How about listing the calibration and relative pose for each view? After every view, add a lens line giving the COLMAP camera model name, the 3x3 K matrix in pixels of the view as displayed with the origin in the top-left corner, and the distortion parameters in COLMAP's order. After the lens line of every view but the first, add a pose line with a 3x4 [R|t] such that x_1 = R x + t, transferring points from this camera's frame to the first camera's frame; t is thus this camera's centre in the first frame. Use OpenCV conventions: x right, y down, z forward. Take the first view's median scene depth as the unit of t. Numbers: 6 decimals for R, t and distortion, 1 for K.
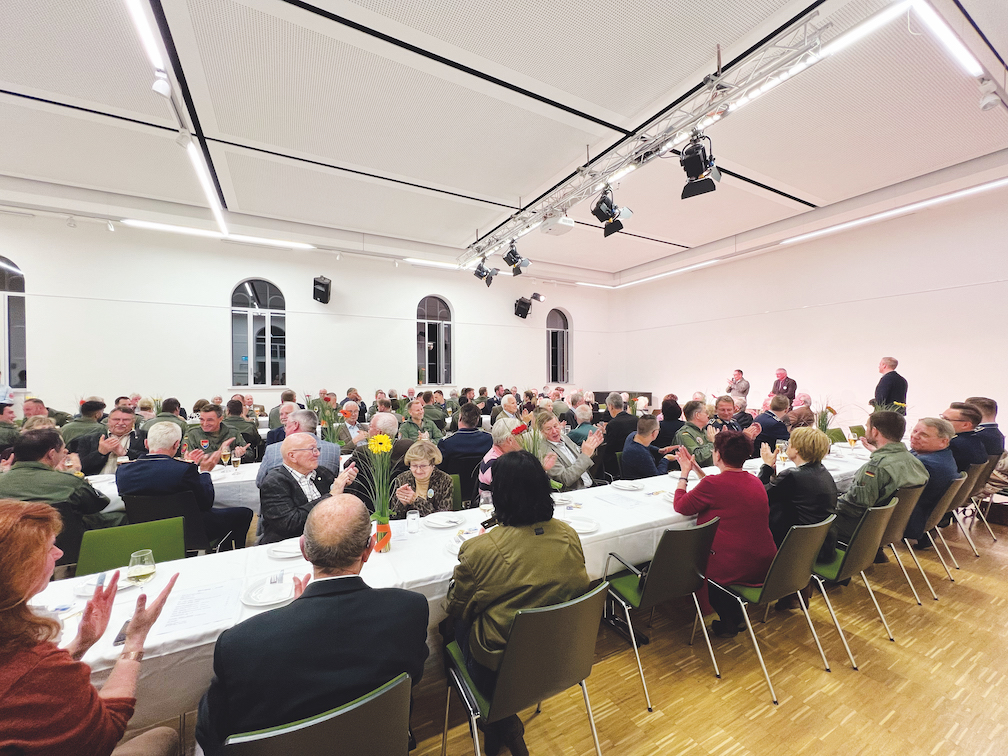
lens RADIAL K [[403.3, 0, 498.4], [0, 403.3, 376.2], [0, 0, 1]] dist [-0.001267, 0.000143]
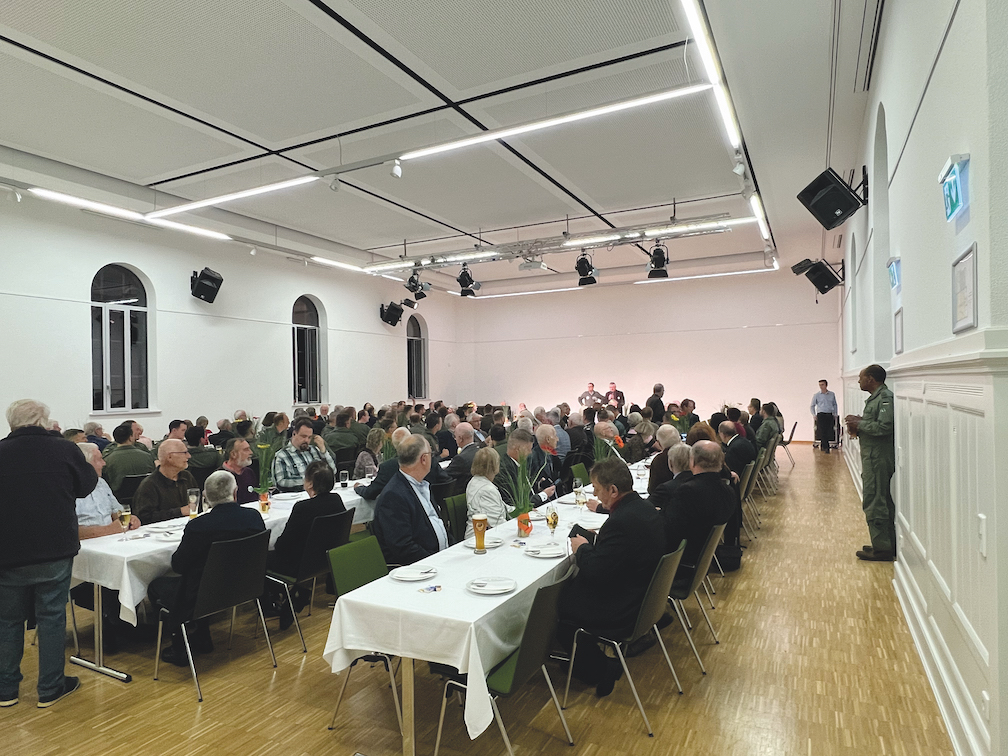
lens RADIAL K [[585.7, 0, 503.0], [0, 585.7, 386.8], [0, 0, 1]] dist [-0.003388, -0.002615]
pose [[0.850057, -0.001041, 0.526689, -0.553818], [0.005669, 0.999958, -0.007173, -0.003480], [-0.526660, 0.009083, 0.850028, -0.279049]]
